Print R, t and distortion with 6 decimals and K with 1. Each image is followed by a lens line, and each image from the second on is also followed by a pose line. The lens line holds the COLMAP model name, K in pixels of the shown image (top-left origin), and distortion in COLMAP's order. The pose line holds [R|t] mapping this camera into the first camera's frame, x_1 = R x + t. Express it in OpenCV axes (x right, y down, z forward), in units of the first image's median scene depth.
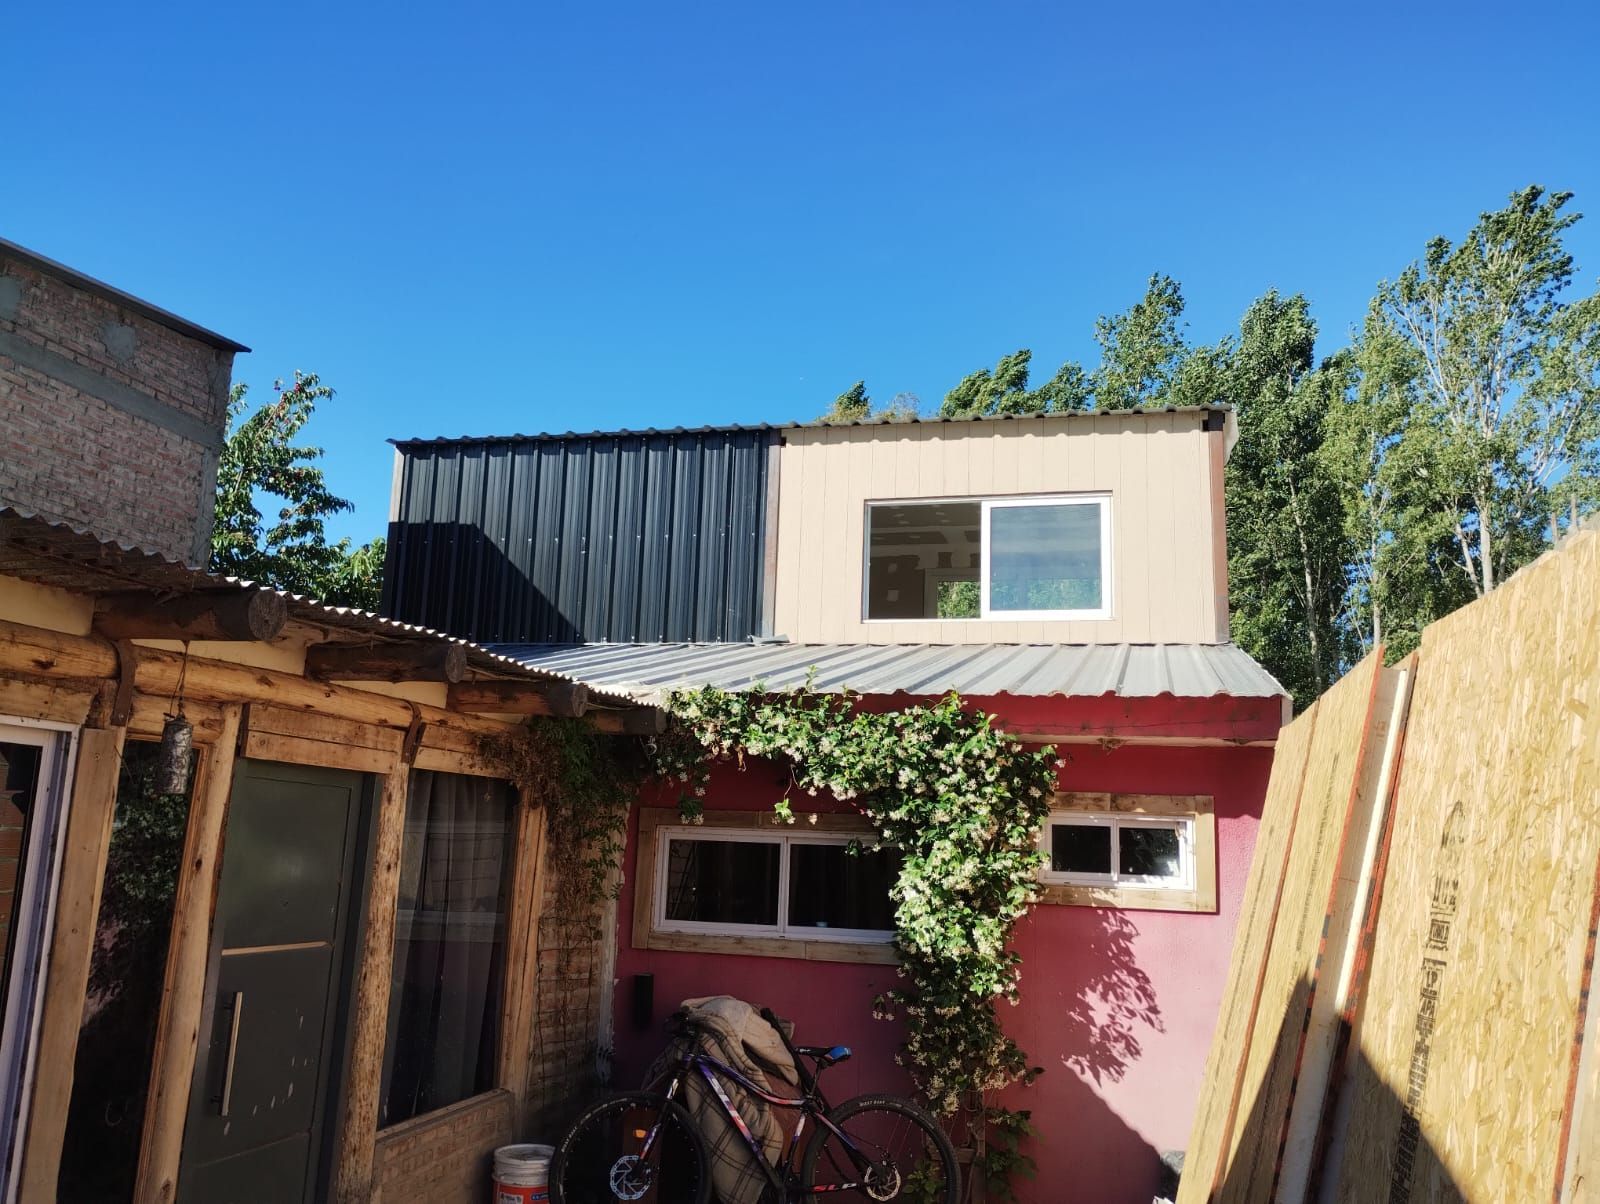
lens RADIAL K [[1315.7, 0, 802.6], [0, 1315.7, 610.3], [0, 0, 1]] dist [0.052513, -0.053307]
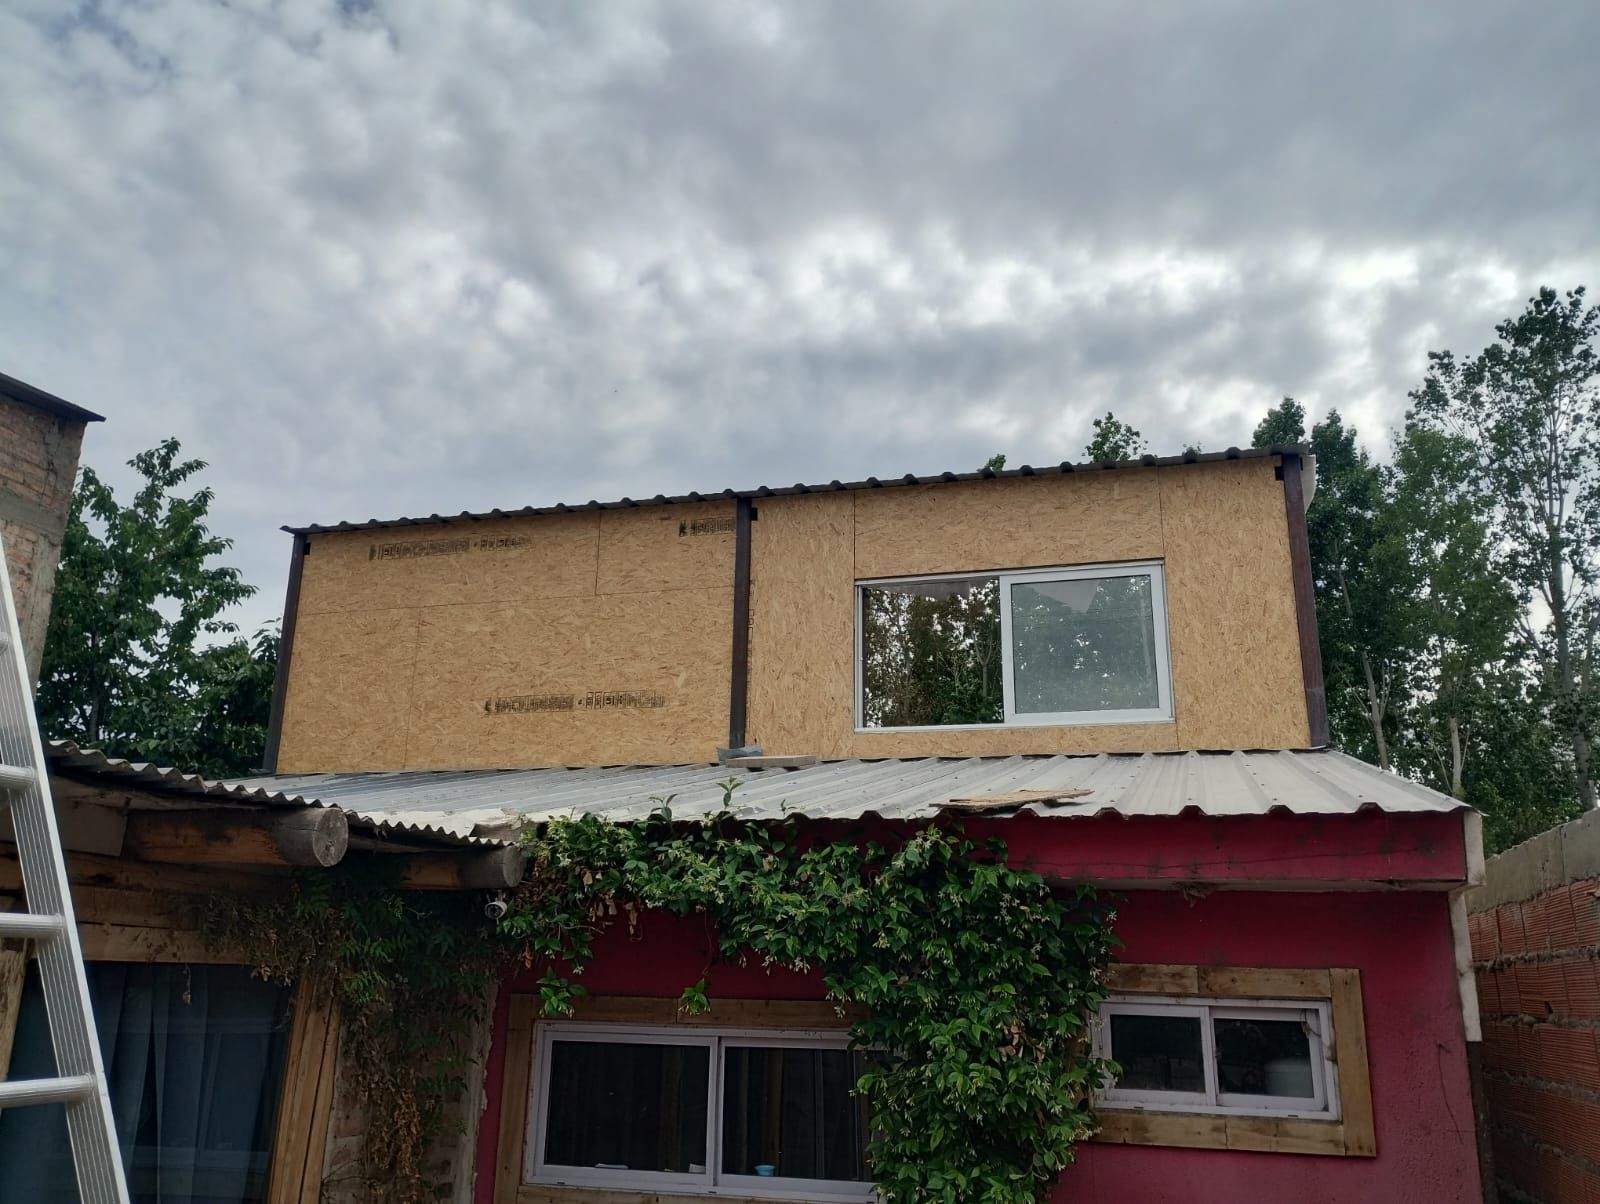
lens RADIAL K [[1315.7, 0, 793.0], [0, 1315.7, 595.3], [0, 0, 1]] dist [0.052513, -0.053307]
pose [[0.999071, -0.026318, -0.034117, 0.054944], [0.022321, 0.993382, -0.112670, 0.023125], [0.036856, 0.111803, 0.993047, 0.292569]]
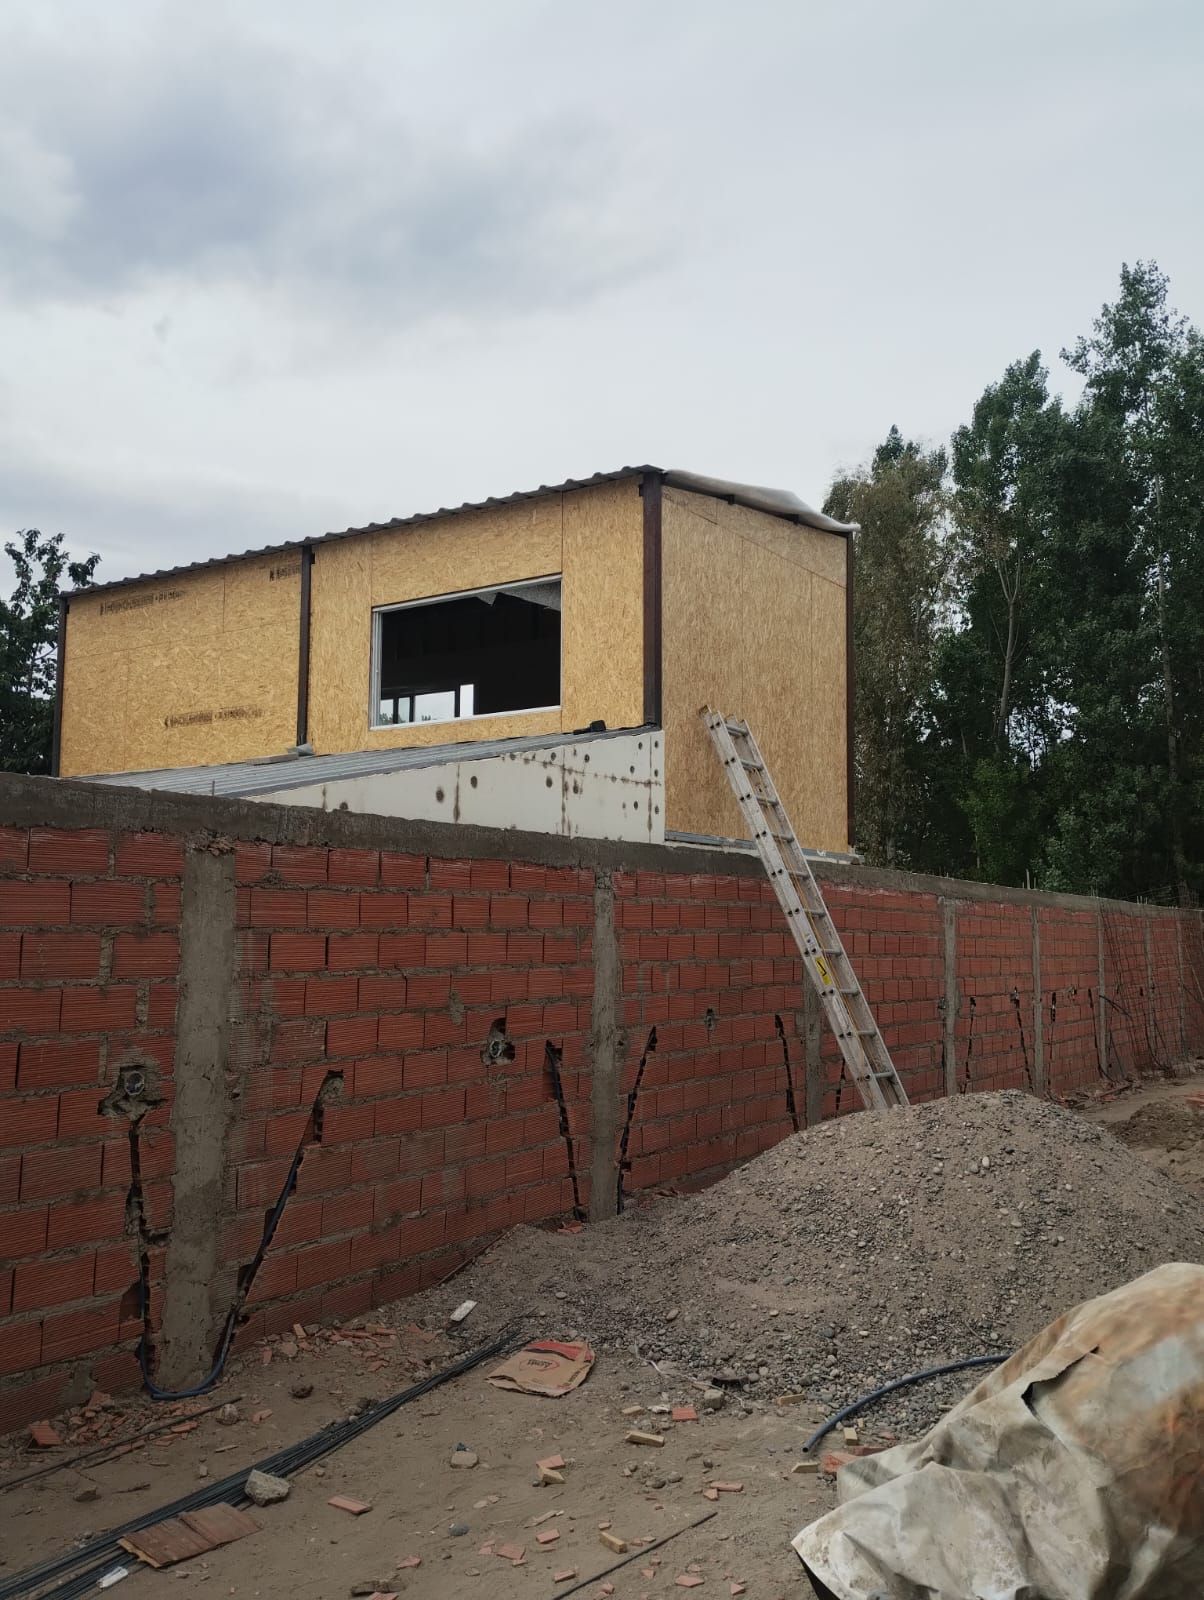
lens RADIAL K [[1315.7, 0, 601.7], [0, 1315.7, 793.6], [0, 0, 1]] dist [0.052513, -0.053307]
pose [[0.929287, -0.061068, -0.364275, 0.847951], [0.088359, 0.994357, 0.058712, 0.020587], [0.358634, -0.086748, 0.929439, 0.165006]]
